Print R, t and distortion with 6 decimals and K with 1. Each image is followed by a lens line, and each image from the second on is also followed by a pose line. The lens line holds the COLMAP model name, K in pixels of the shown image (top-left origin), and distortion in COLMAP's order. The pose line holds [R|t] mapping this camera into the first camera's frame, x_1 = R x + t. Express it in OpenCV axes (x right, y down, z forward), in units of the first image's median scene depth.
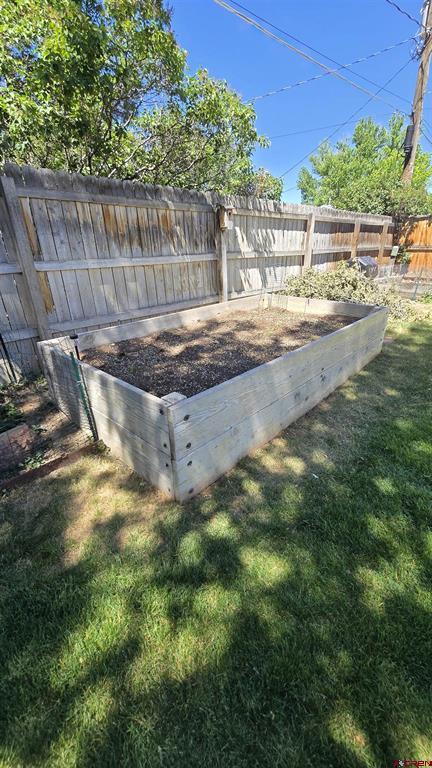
lens RADIAL K [[309.5, 0, 215.4], [0, 309.5, 381.9], [0, 0, 1]] dist [0.000059, -0.000070]
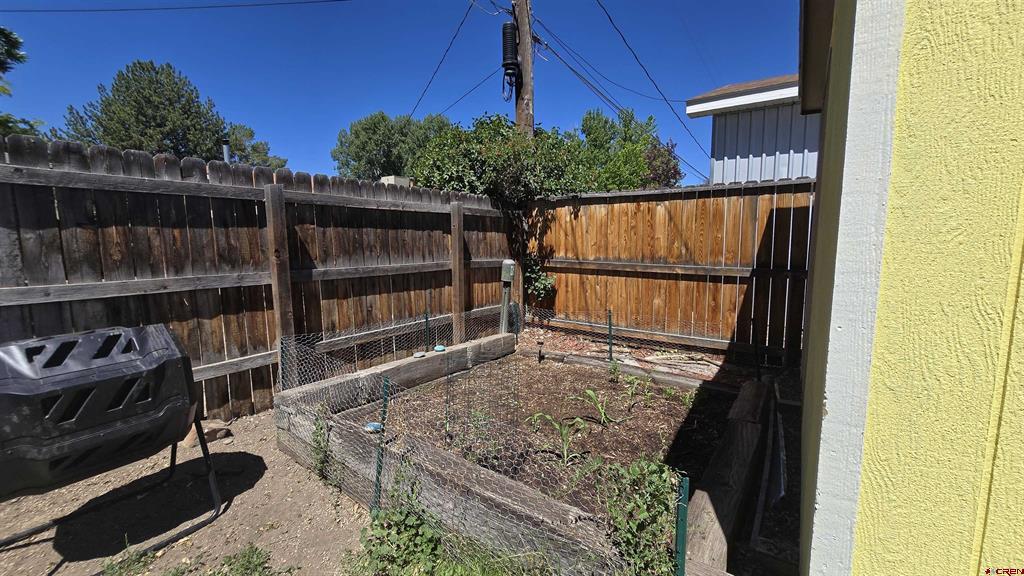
lens RADIAL K [[412.7, 0, 514.5], [0, 412.7, 289.4], [0, 0, 1]] dist [0.000059, -0.000070]
pose [[0.989323, -0.008112, 0.145511, 0.500043], [0.051334, 0.953856, -0.295843, -0.231345], [-0.136397, 0.300154, 0.944089, 0.476152]]
